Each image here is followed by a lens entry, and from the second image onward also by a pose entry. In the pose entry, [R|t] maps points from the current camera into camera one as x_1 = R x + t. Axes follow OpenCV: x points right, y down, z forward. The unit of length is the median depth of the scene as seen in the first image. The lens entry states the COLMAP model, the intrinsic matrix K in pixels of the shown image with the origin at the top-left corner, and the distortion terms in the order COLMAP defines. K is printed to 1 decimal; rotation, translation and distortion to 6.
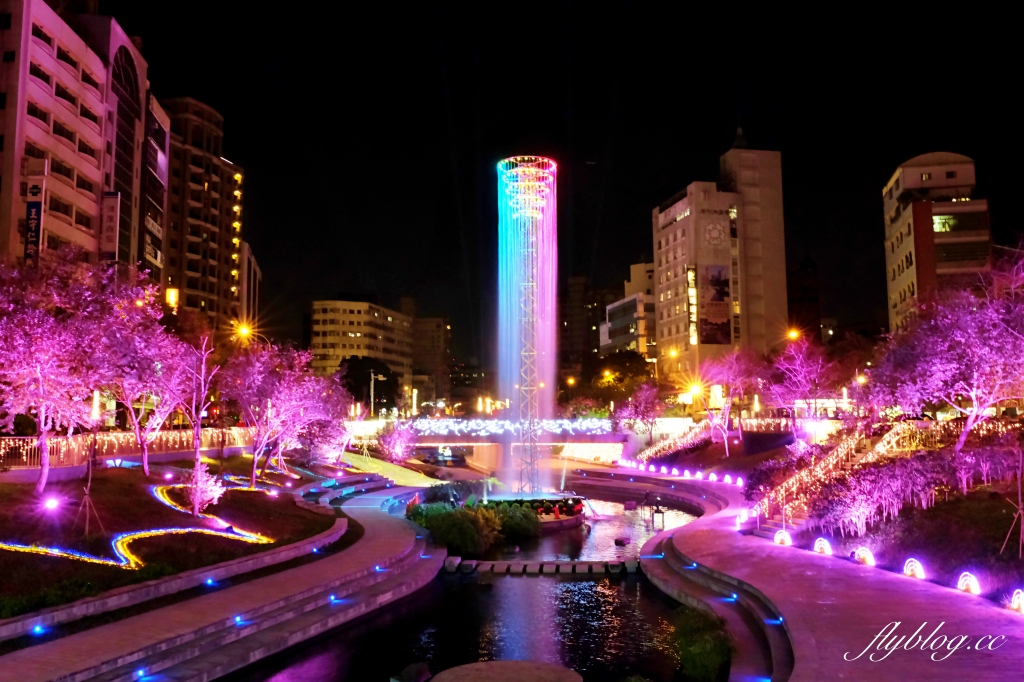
lens RADIAL K [[869.5, 0, 512.2], [0, 869.5, 335.6], [0, 0, 1]] dist [-0.025286, 0.007310]
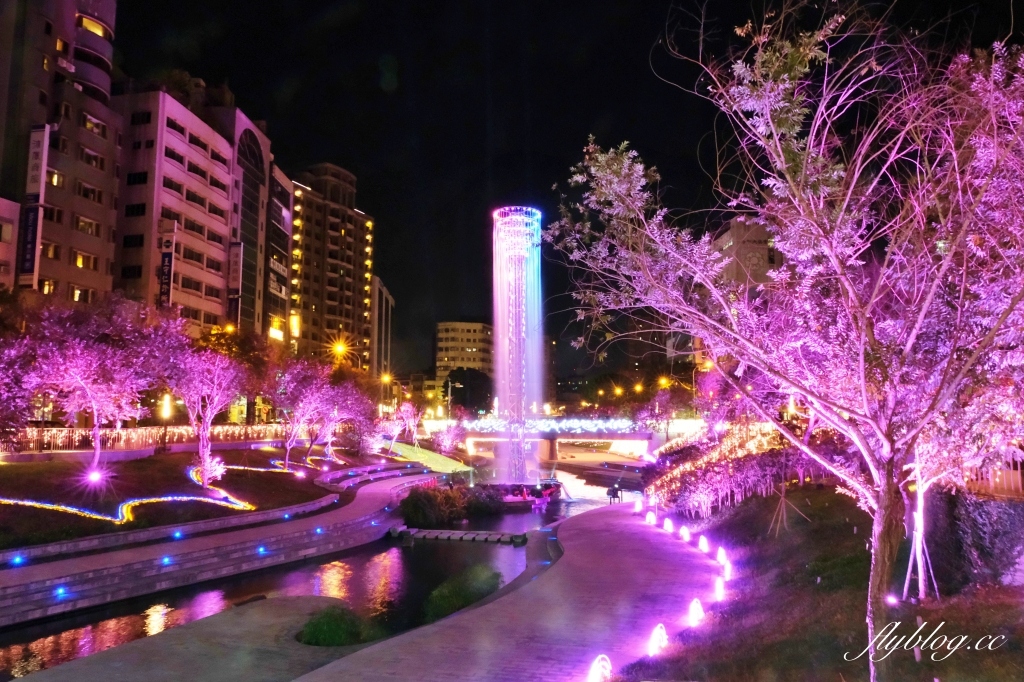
lens RADIAL K [[732.1, 0, 514.6], [0, 732.1, 347.1], [0, 0, 1]] dist [-0.008749, -0.005987]
pose [[0.987436, -0.007132, -0.157860, 0.151348], [0.006659, 0.999972, -0.003523, -0.002277], [0.157881, 0.002427, 0.987455, -0.024474]]
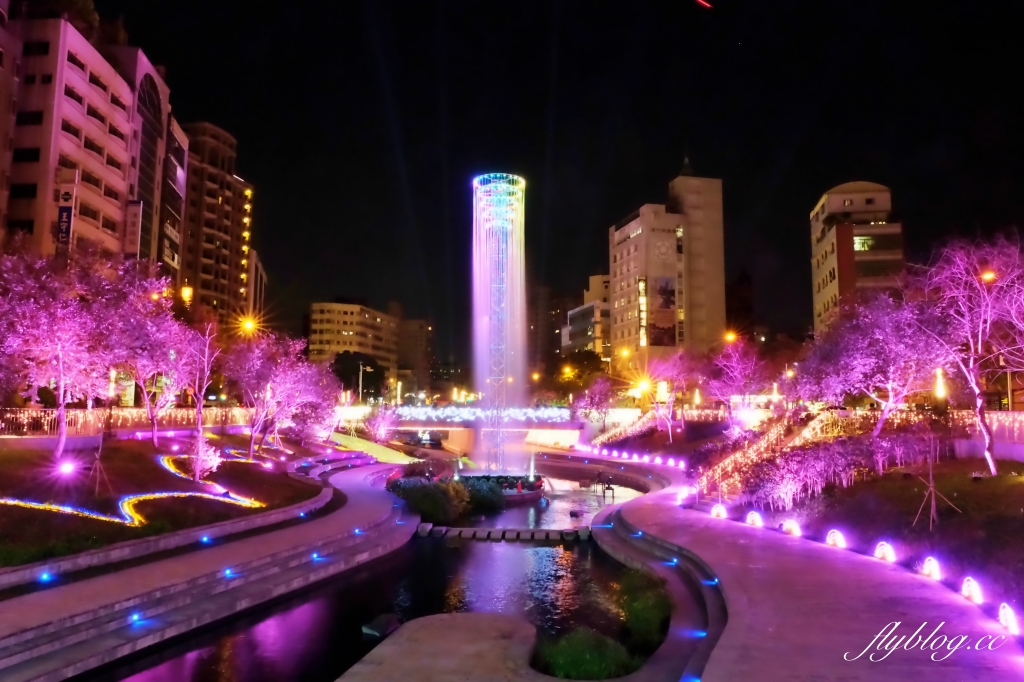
lens RADIAL K [[756.9, 0, 488.8], [0, 756.9, 329.8], [0, 0, 1]] dist [-0.025955, 0.007003]
pose [[0.999816, 0.018783, 0.003809, 0.003016], [-0.018740, 0.999765, -0.010940, 0.007615], [-0.004013, 0.010867, 0.999933, 0.010494]]
